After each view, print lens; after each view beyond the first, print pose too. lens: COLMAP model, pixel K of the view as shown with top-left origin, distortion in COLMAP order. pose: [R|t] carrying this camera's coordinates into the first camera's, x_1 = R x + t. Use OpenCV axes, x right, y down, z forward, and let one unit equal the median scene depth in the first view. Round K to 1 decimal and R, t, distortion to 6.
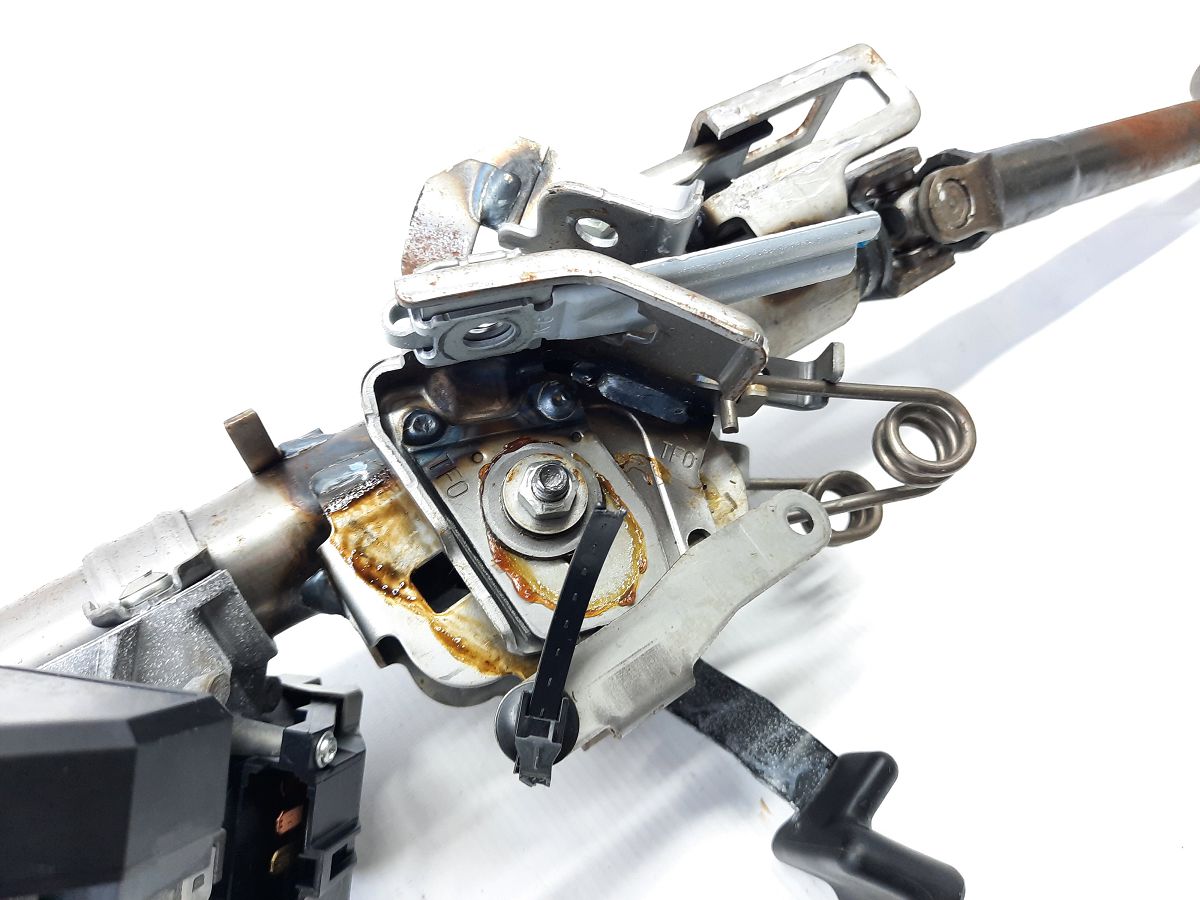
lens RADIAL K [[932.4, 0, 600.1], [0, 932.4, 483.5], [0, 0, 1]] dist [0.001884, 0.000265]
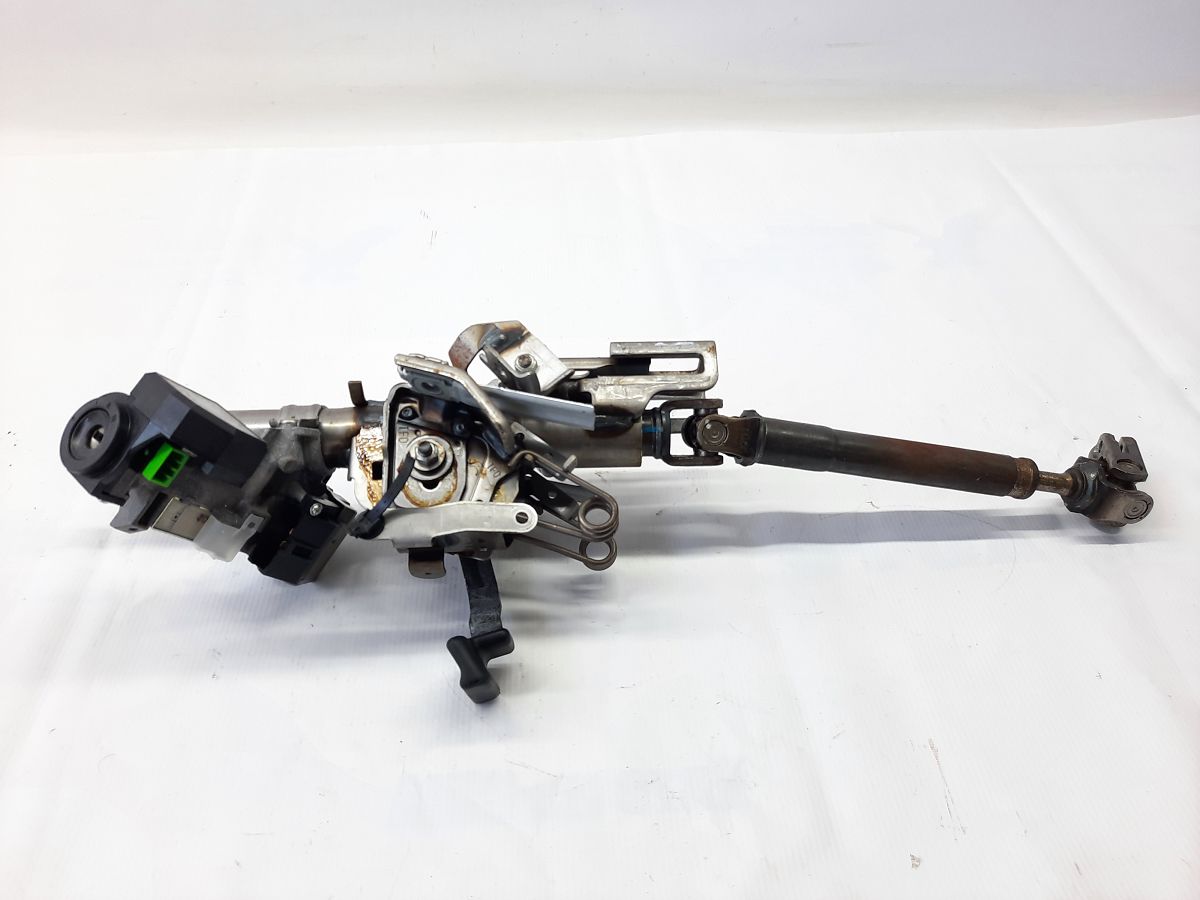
lens RADIAL K [[932.4, 0, 600.1], [0, 932.4, 483.5], [0, 0, 1]] dist [0.001884, 0.000265]
pose [[0.830146, 0.419138, -0.367669, 1.206576], [-0.458612, 0.888344, -0.022781, -0.072063], [0.317068, 0.187529, 0.929678, -1.088625]]
